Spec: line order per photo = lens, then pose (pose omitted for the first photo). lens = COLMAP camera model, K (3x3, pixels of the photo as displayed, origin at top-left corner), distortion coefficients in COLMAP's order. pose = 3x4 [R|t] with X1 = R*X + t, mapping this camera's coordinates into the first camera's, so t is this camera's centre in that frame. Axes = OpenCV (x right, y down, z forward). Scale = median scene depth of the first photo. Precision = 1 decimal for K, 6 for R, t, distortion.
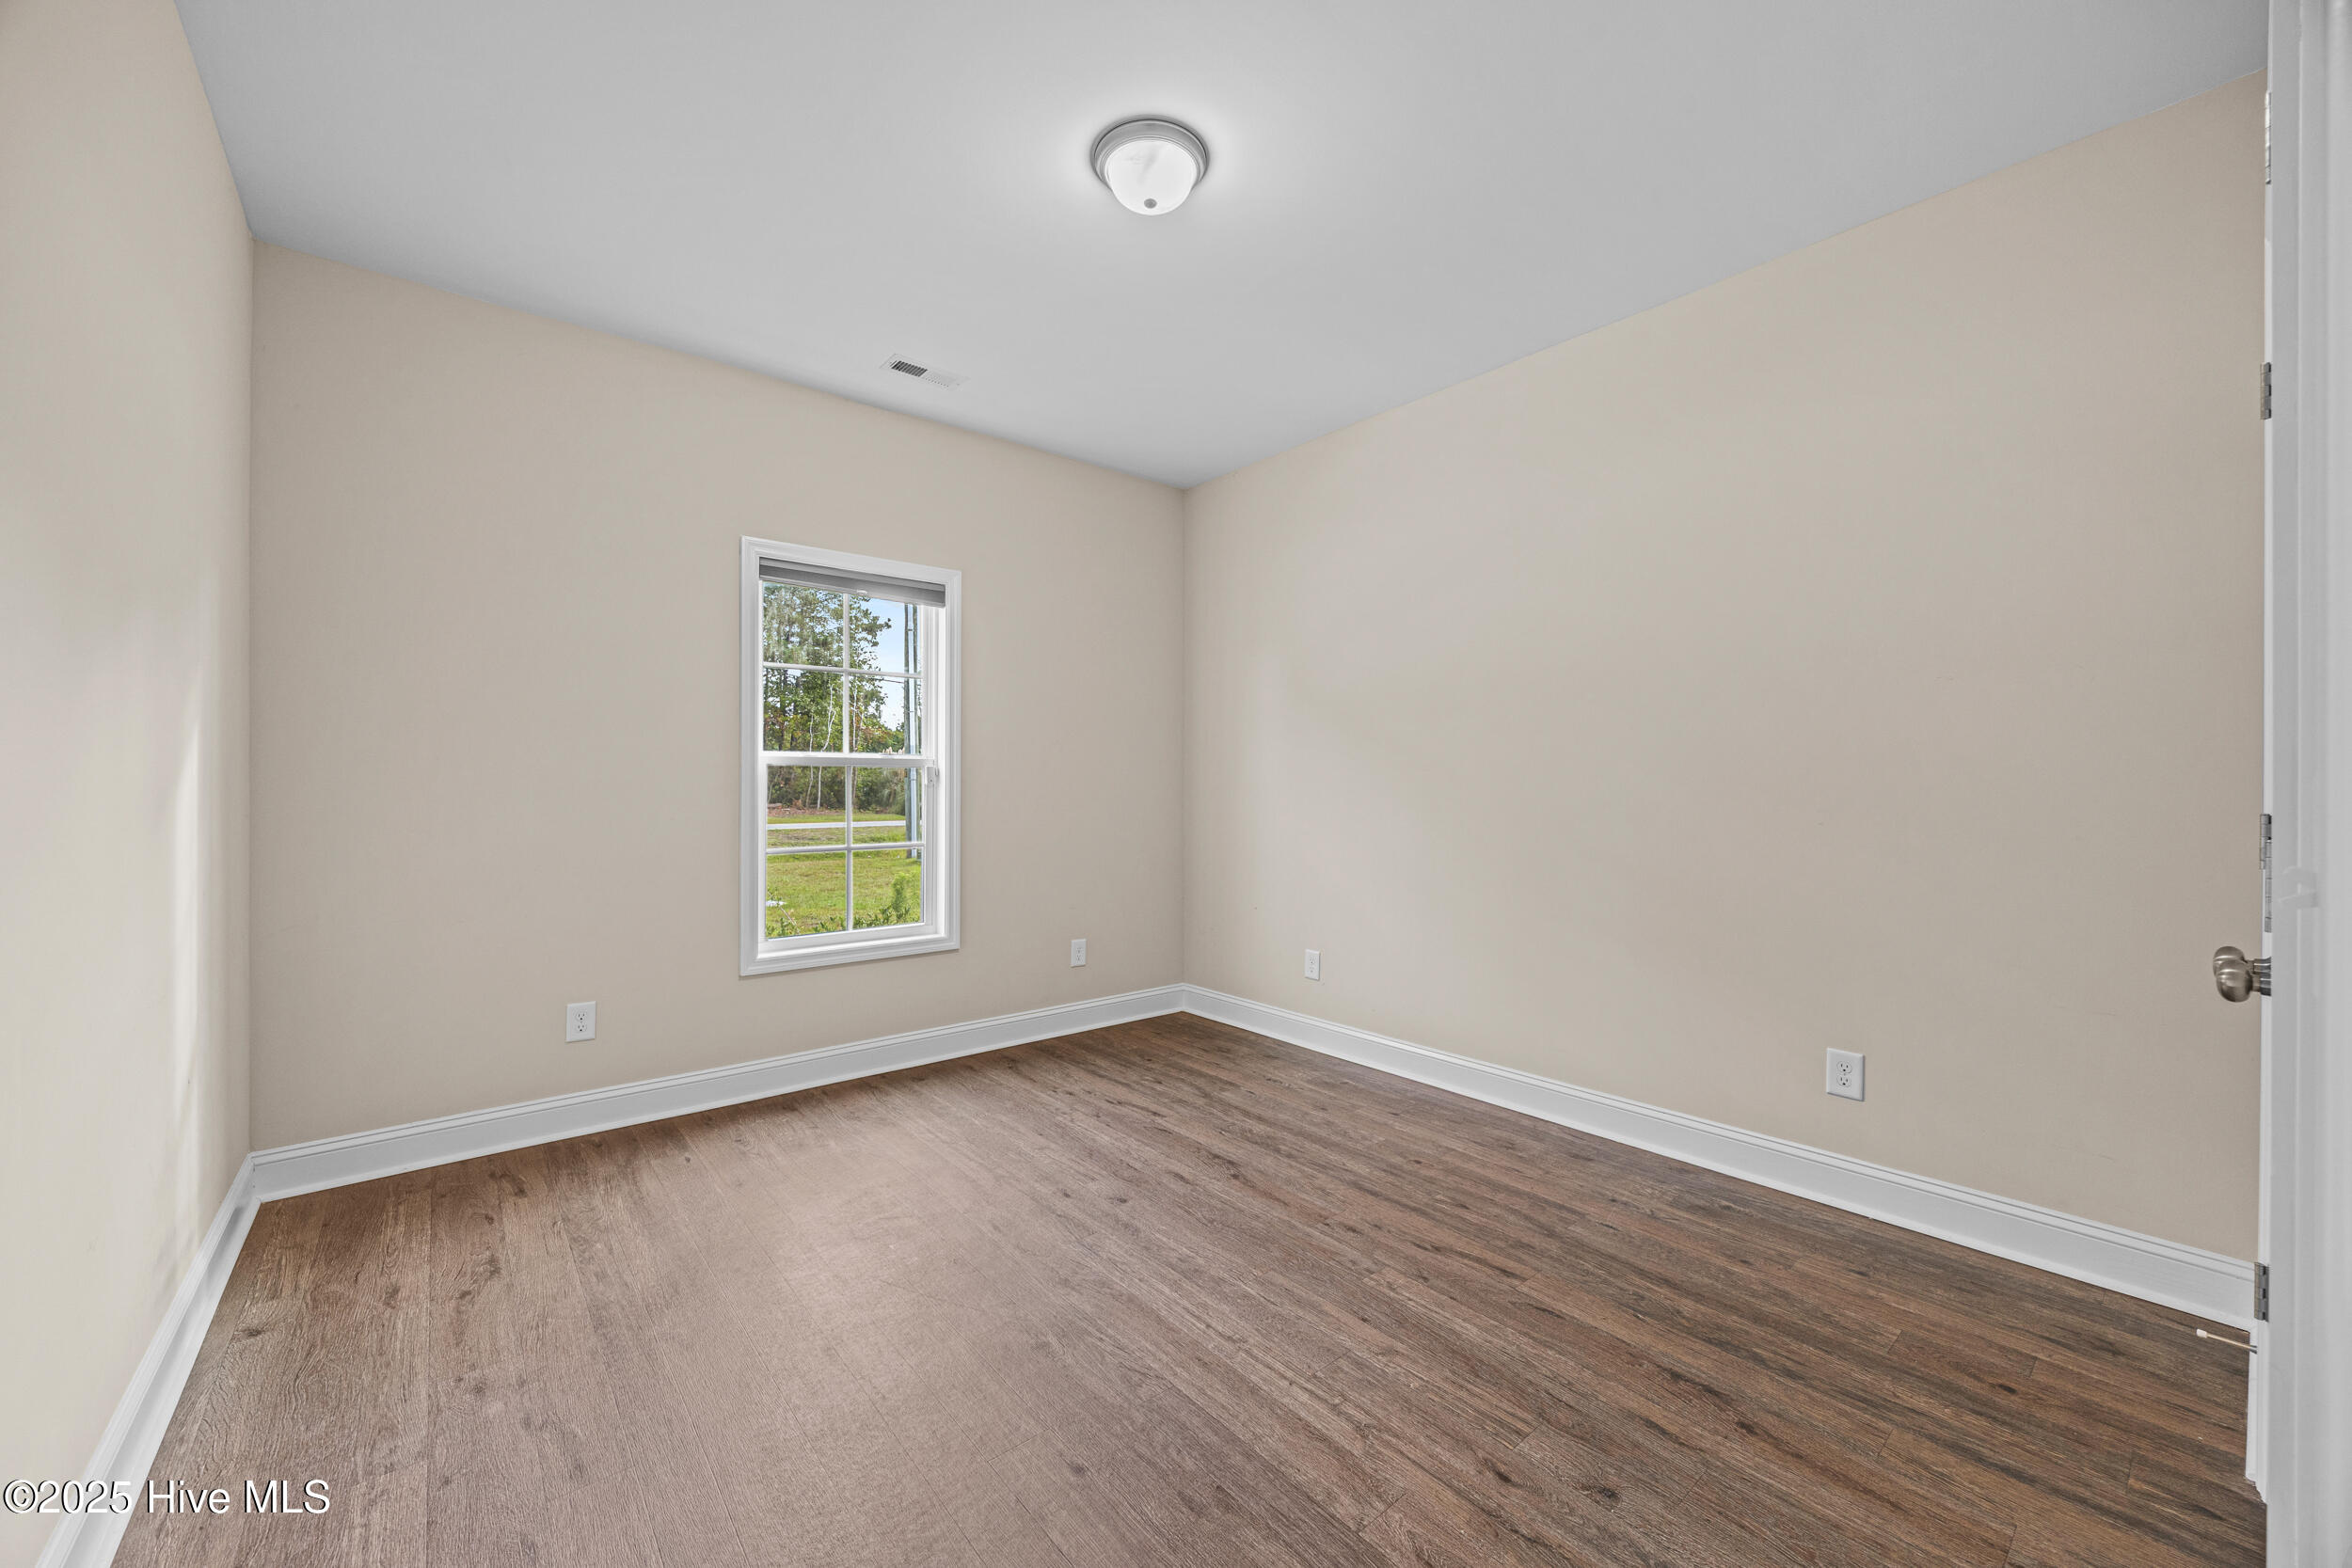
lens RADIAL K [[894.1, 0, 1170.7], [0, 894.1, 788.1], [0, 0, 1]] dist [0.001313, 0.000029]
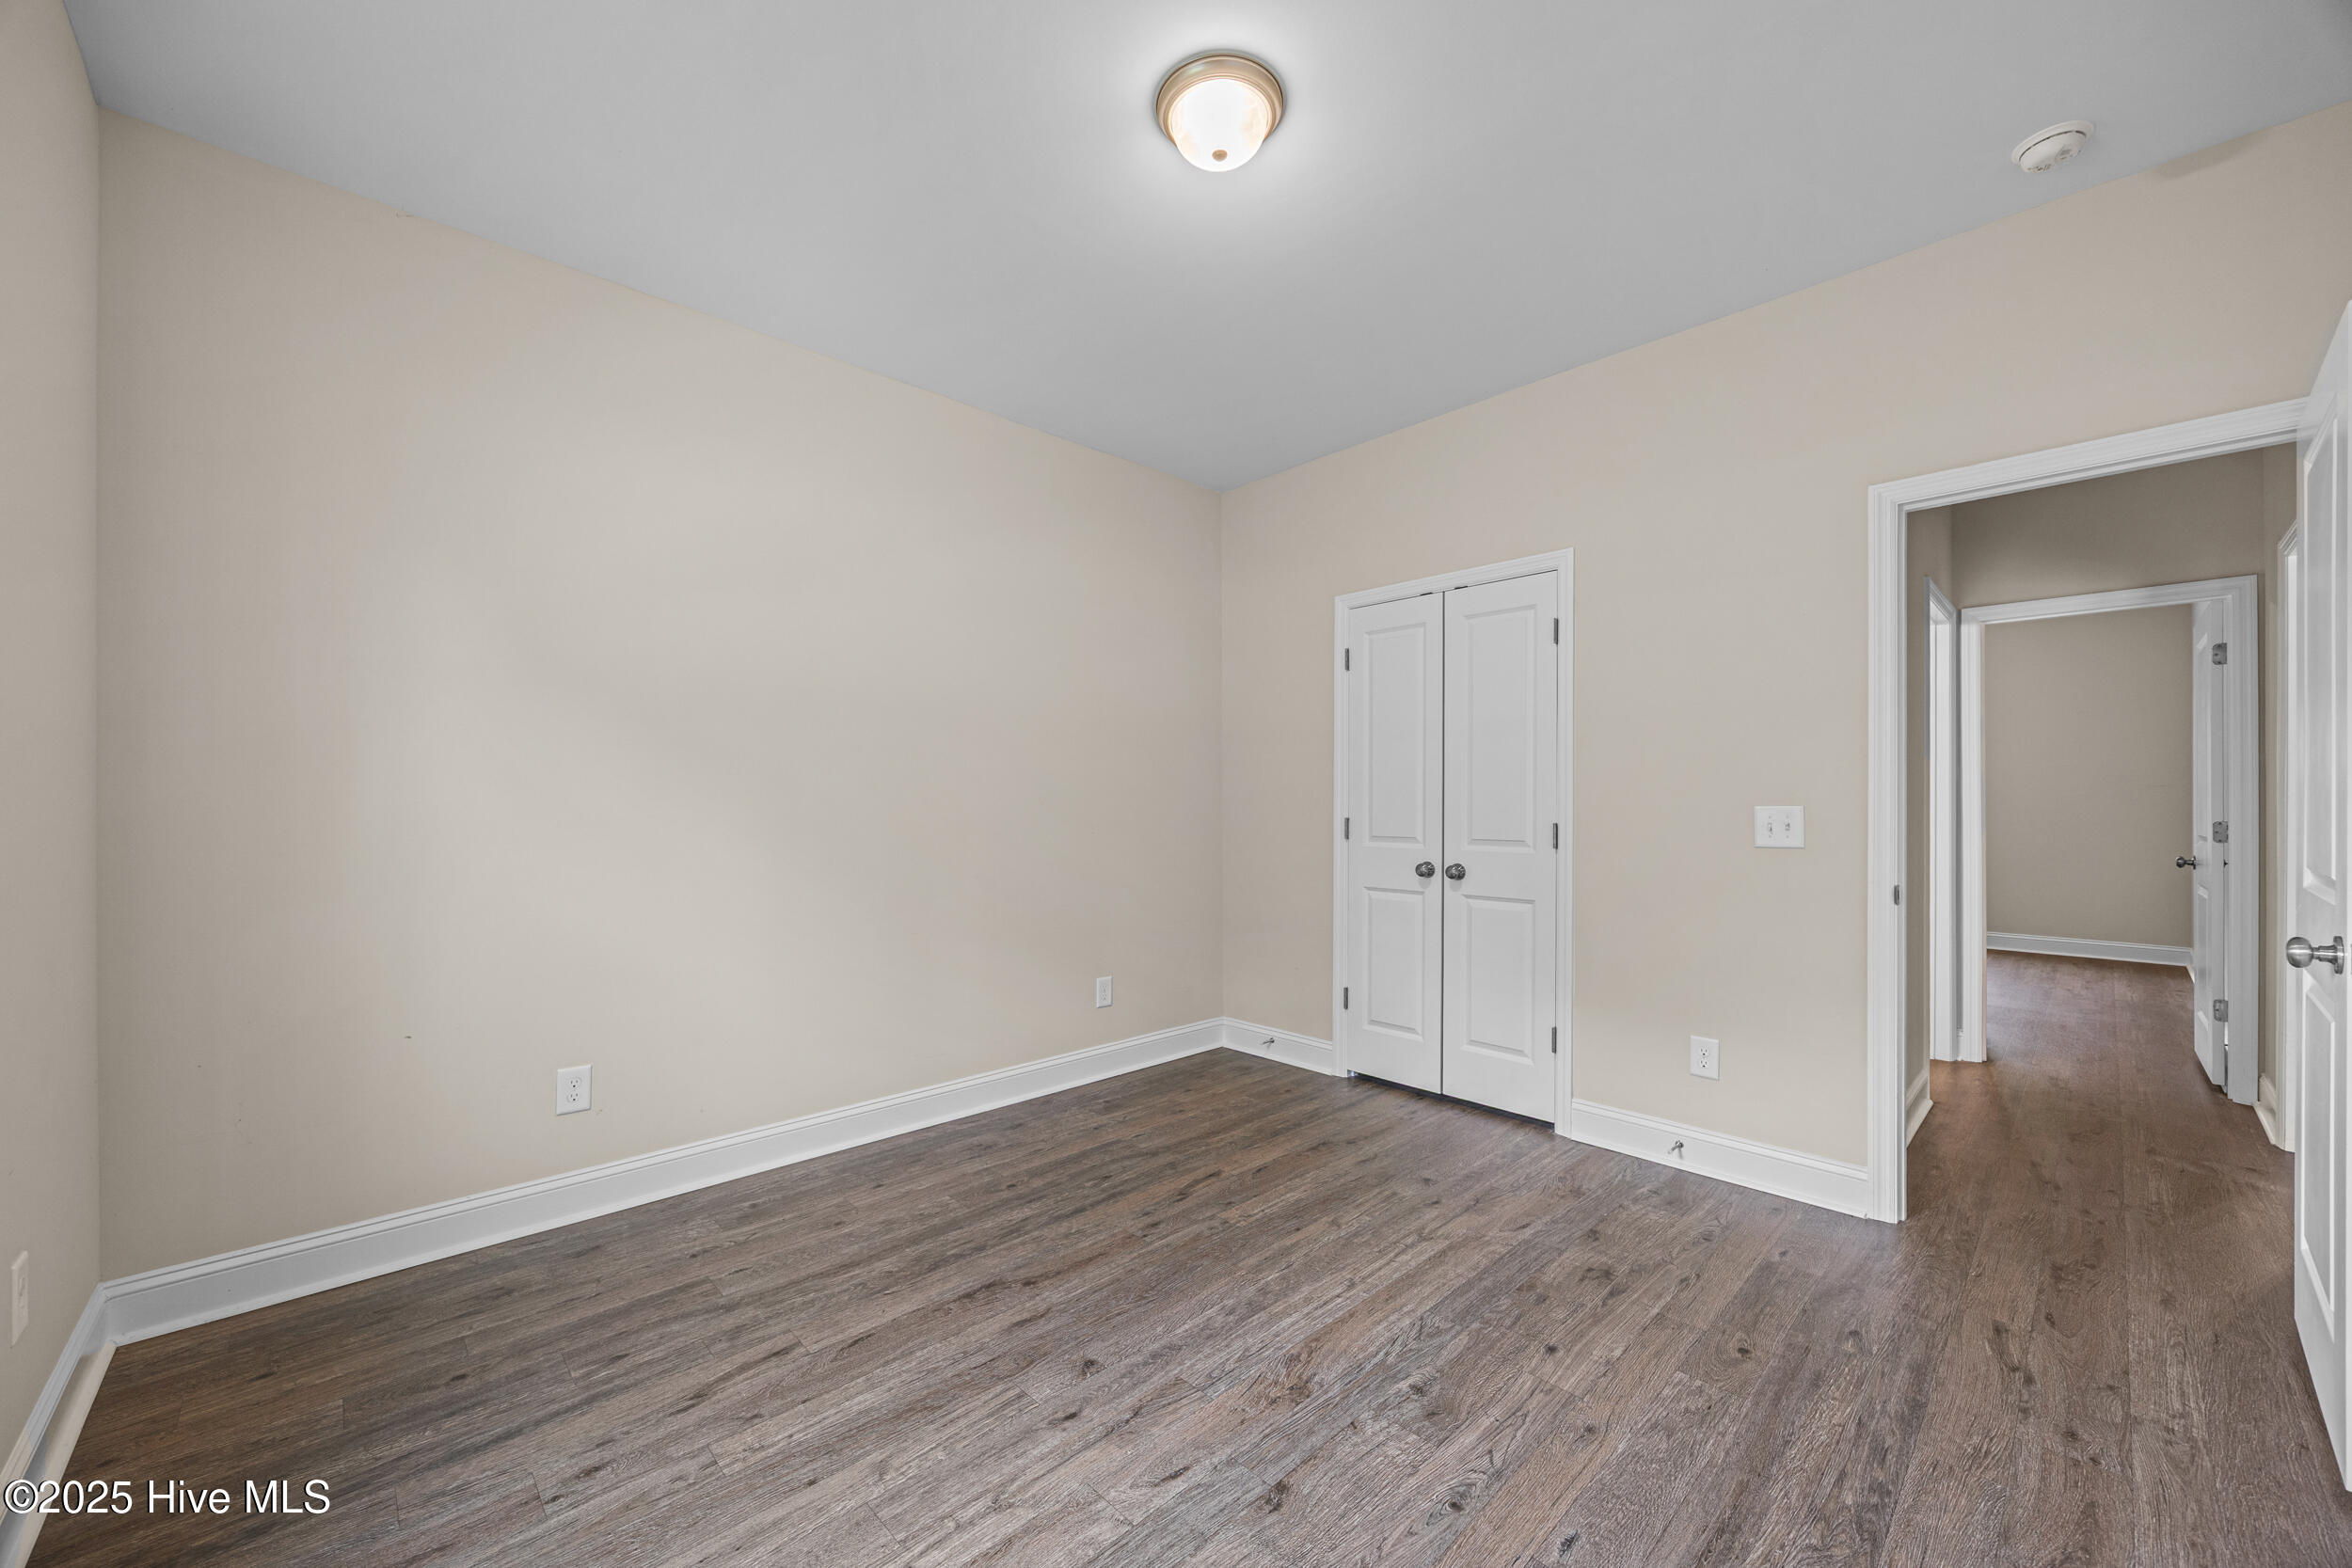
lens RADIAL K [[893.2, 0, 1174.1], [0, 893.2, 792.3], [0, 0, 1]] dist [0.000306, 0.000329]
pose [[-0.074440, 0.017641, 0.997069, -0.934874], [0.001312, 0.999844, -0.017593, -0.002017], [-0.997225, -0.000002, -0.074451, 1.137925]]
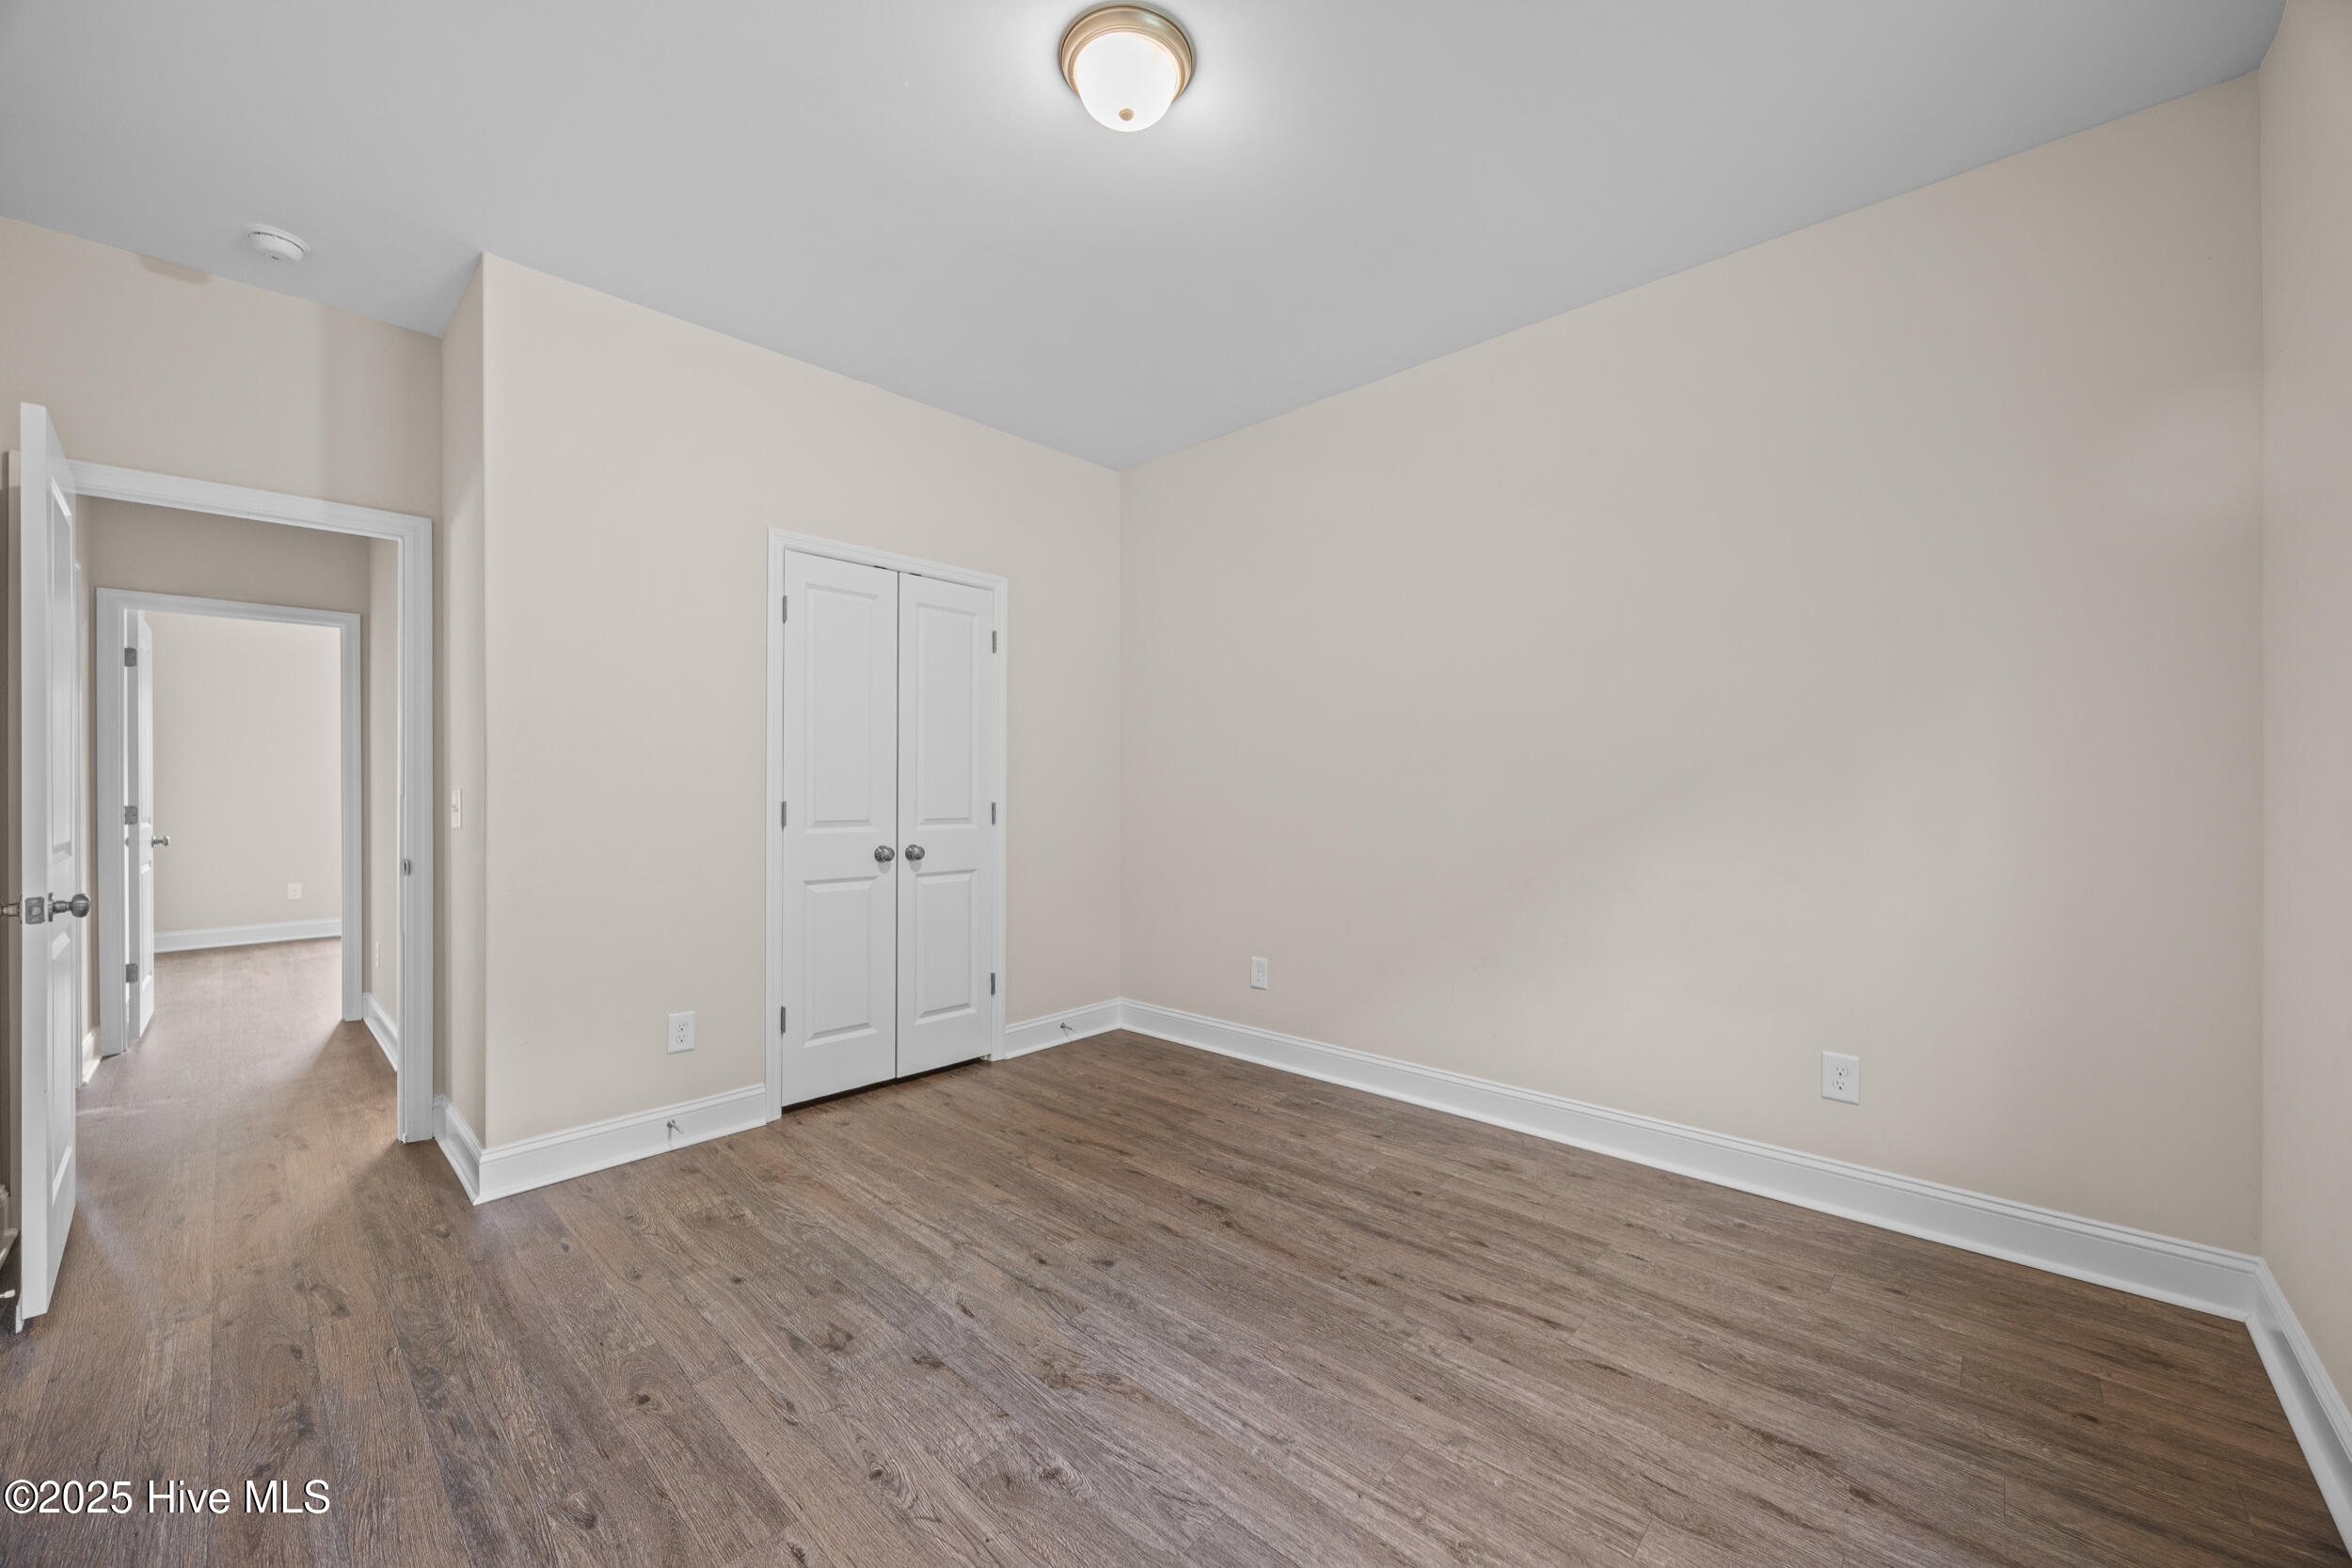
lens RADIAL K [[891.1, 0, 1174.0], [0, 891.1, 774.5], [0, 0, 1]] dist [-0.000348, -0.000639]
pose [[0.991465, -0.003285, 0.130331, -0.117744], [0.005505, 0.999846, -0.016677, -0.001225], [-0.130256, 0.017252, 0.991330, 0.142335]]
